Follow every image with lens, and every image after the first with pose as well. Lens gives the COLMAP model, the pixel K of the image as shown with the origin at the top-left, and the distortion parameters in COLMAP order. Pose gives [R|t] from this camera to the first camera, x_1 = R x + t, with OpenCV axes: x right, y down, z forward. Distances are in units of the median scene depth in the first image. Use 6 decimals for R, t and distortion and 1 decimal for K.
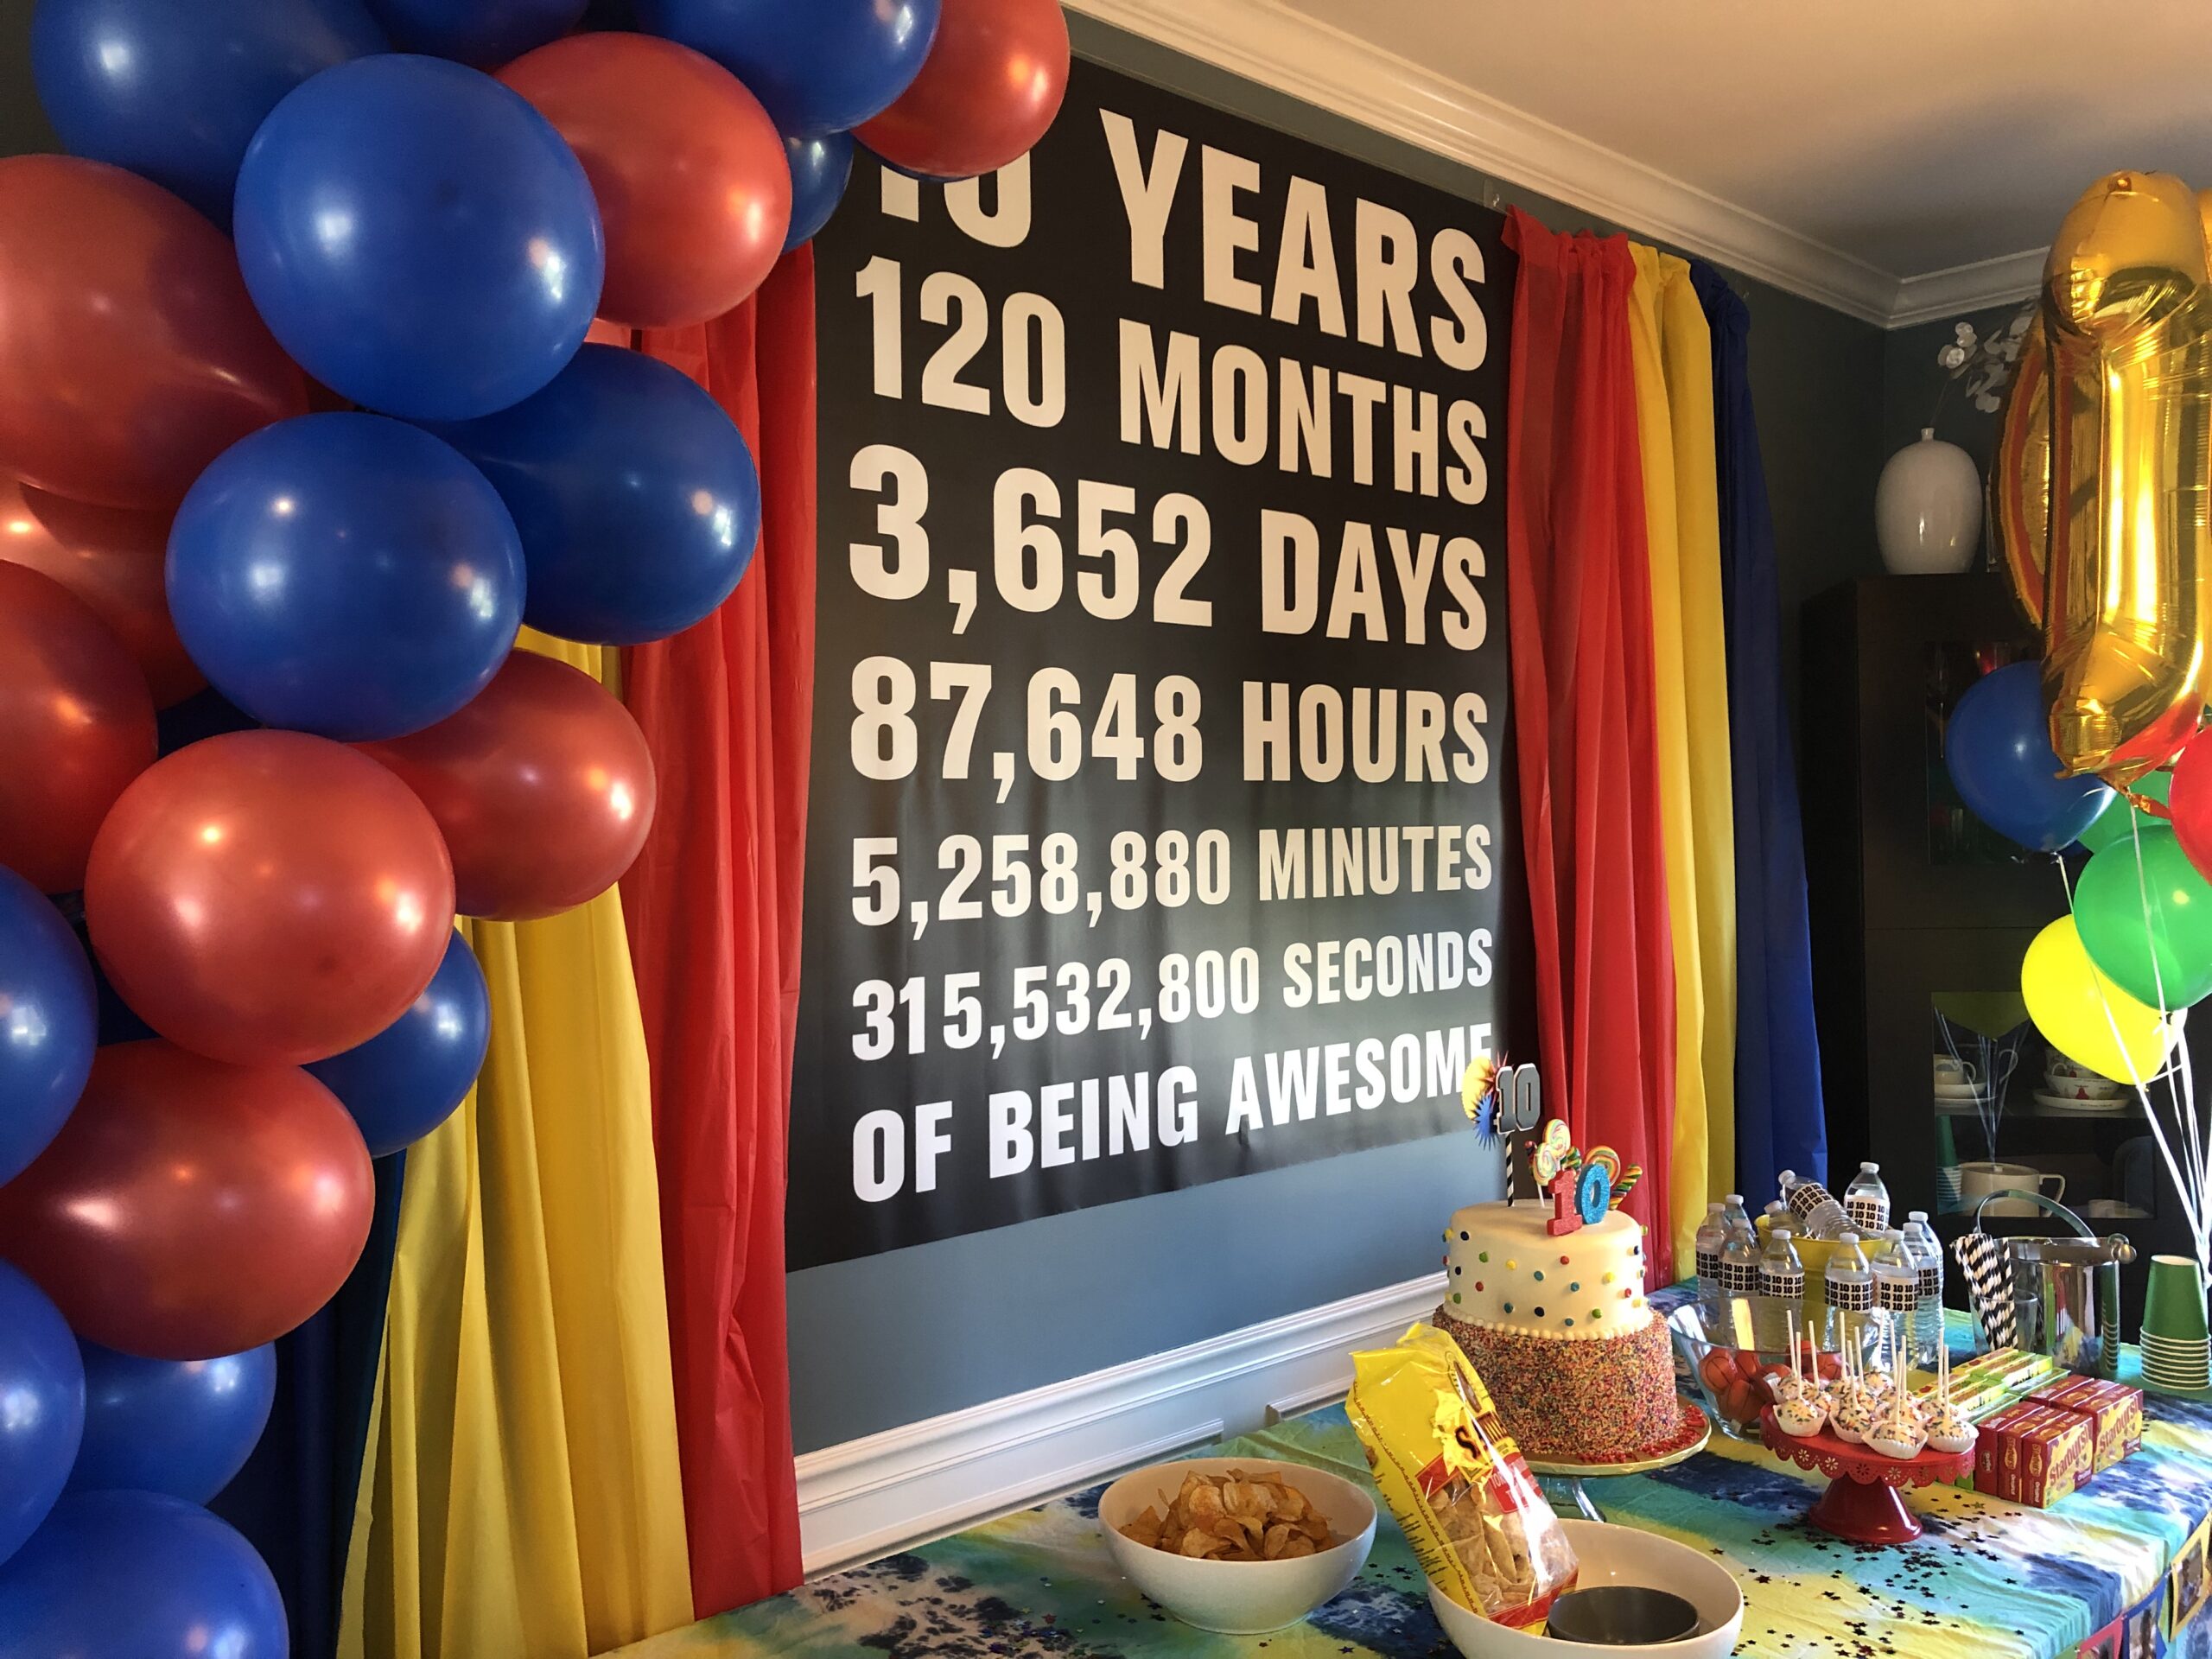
lens RADIAL K [[1807.4, 0, 1104.9], [0, 1807.4, 825.3], [0, 0, 1]] dist [0.176838, -0.411454]
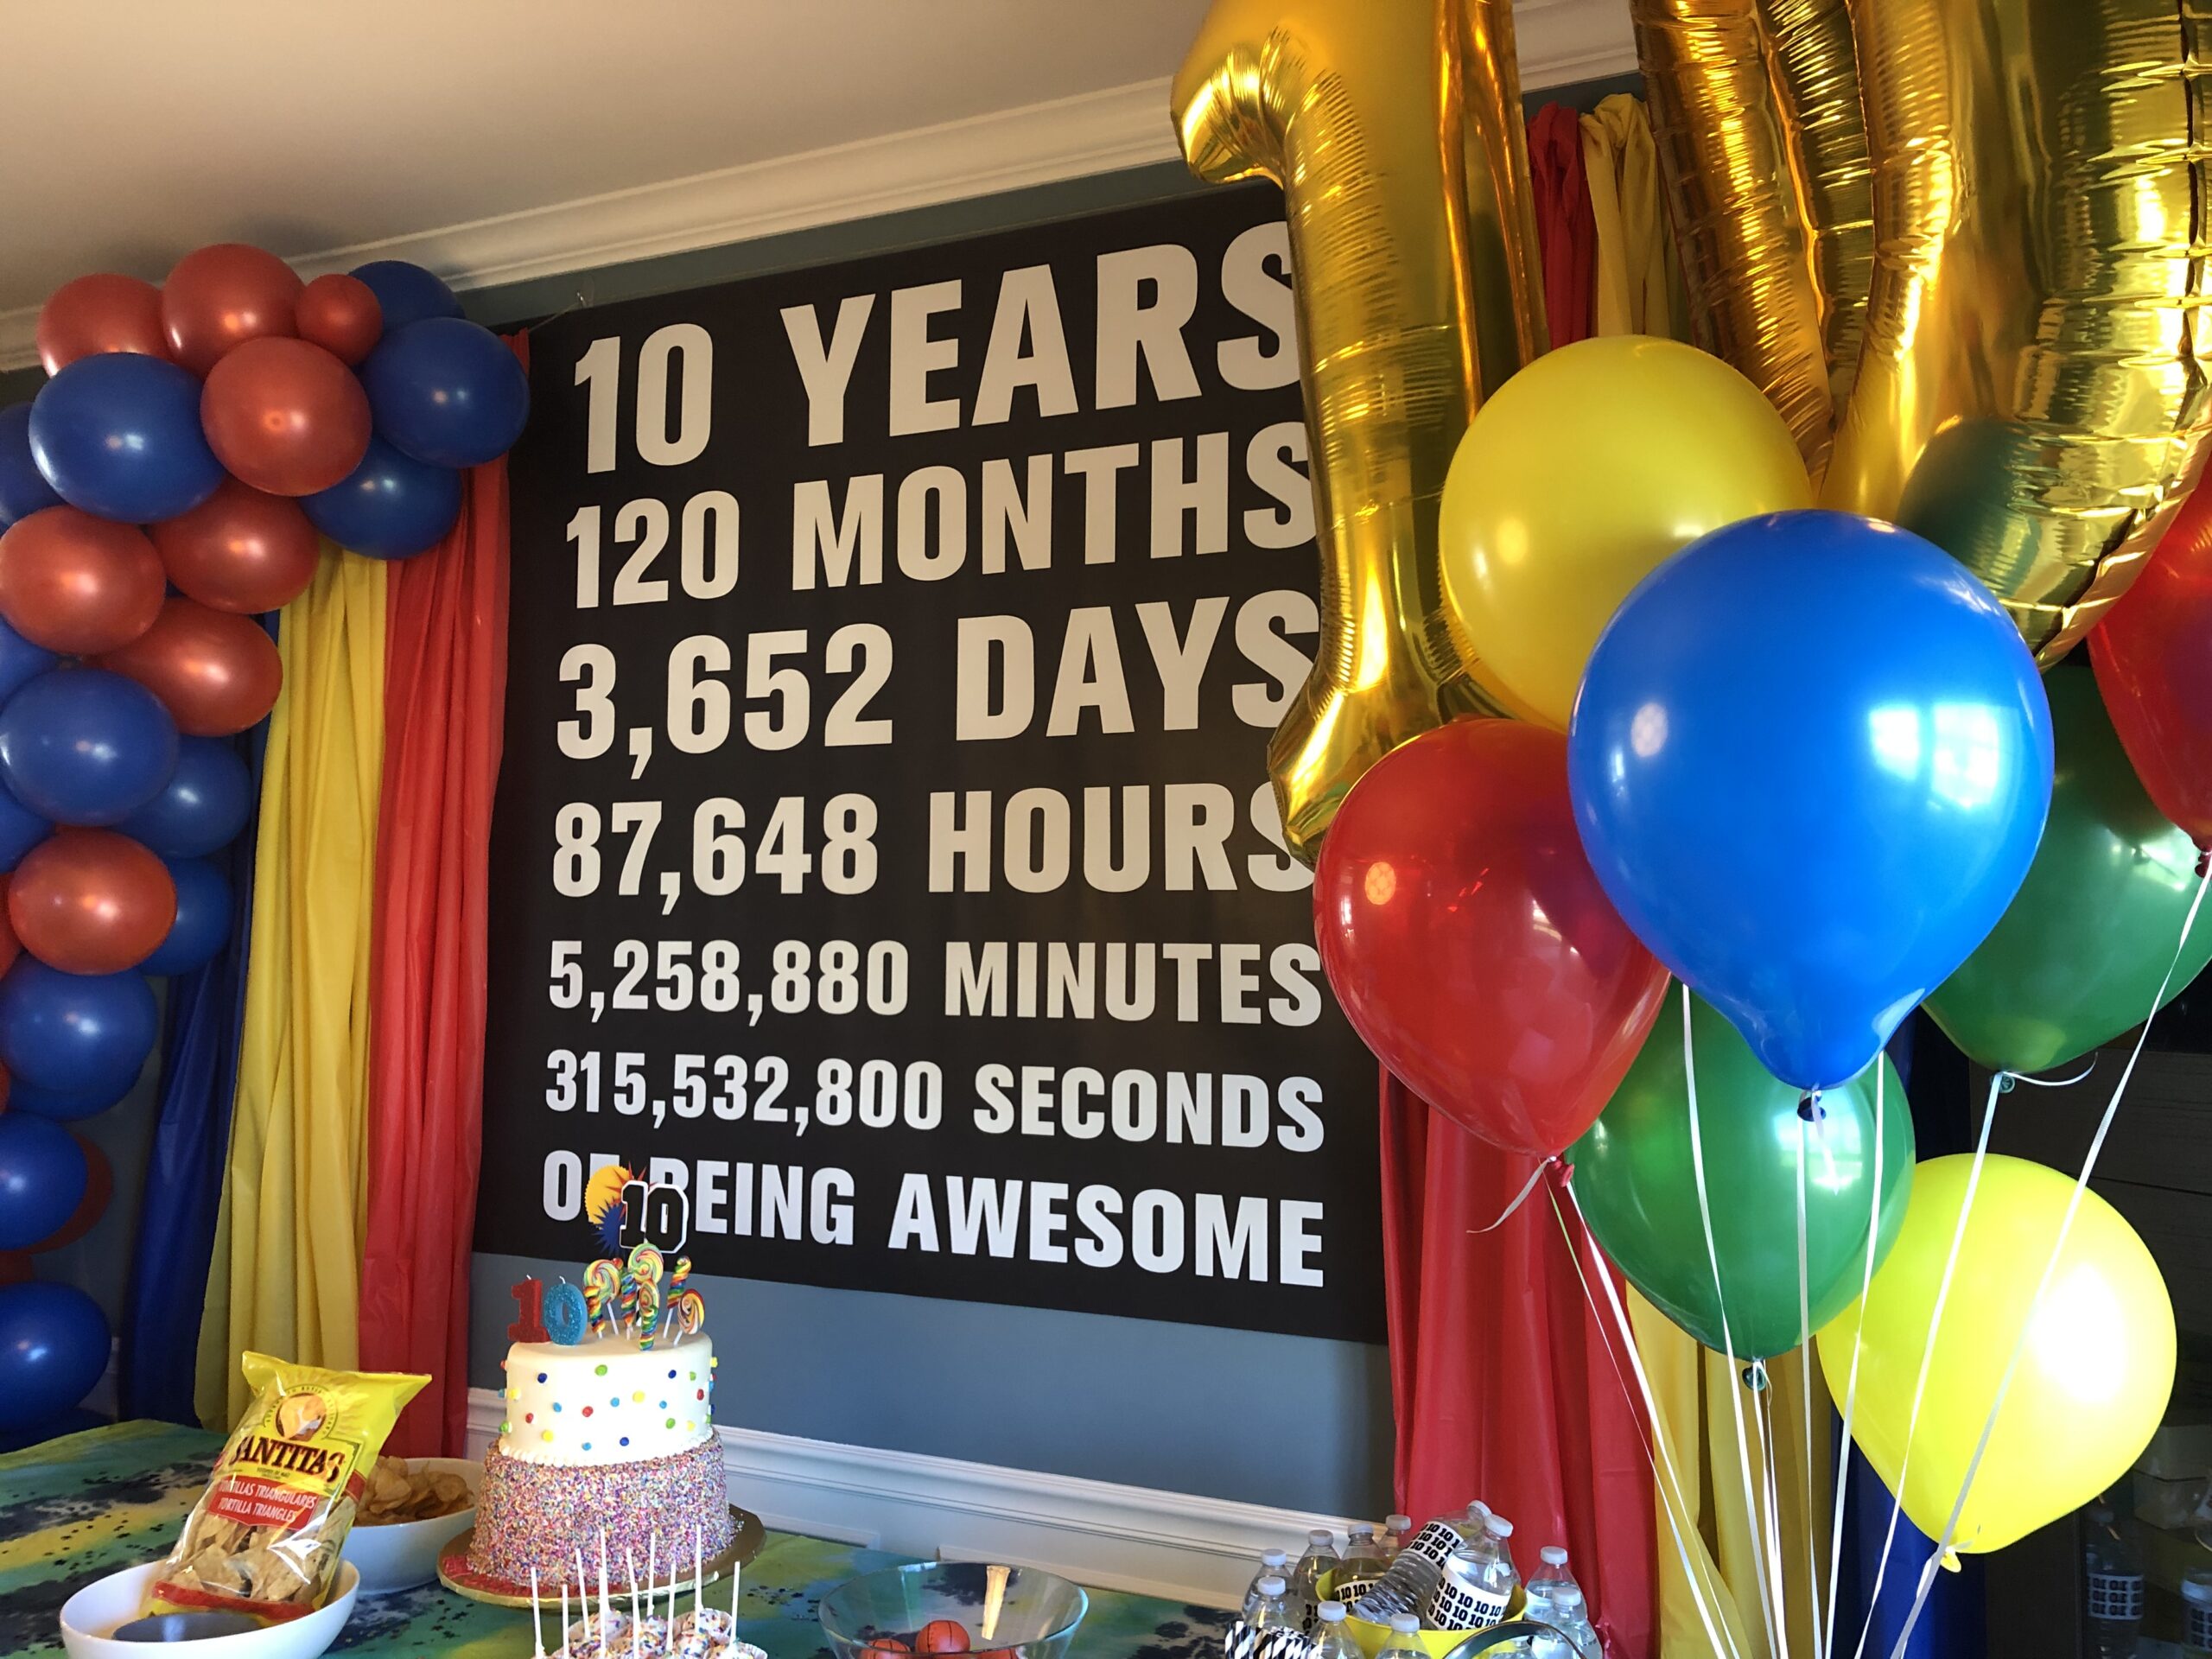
lens RADIAL K [[1807.4, 0, 1104.9], [0, 1807.4, 825.3], [0, 0, 1]] dist [0.176838, -0.411454]
pose [[0.371105, -0.048794, -0.927308, 1.119533], [-0.017487, 0.998074, -0.059516, -0.004170], [0.928426, 0.038302, 0.369537, 0.776827]]
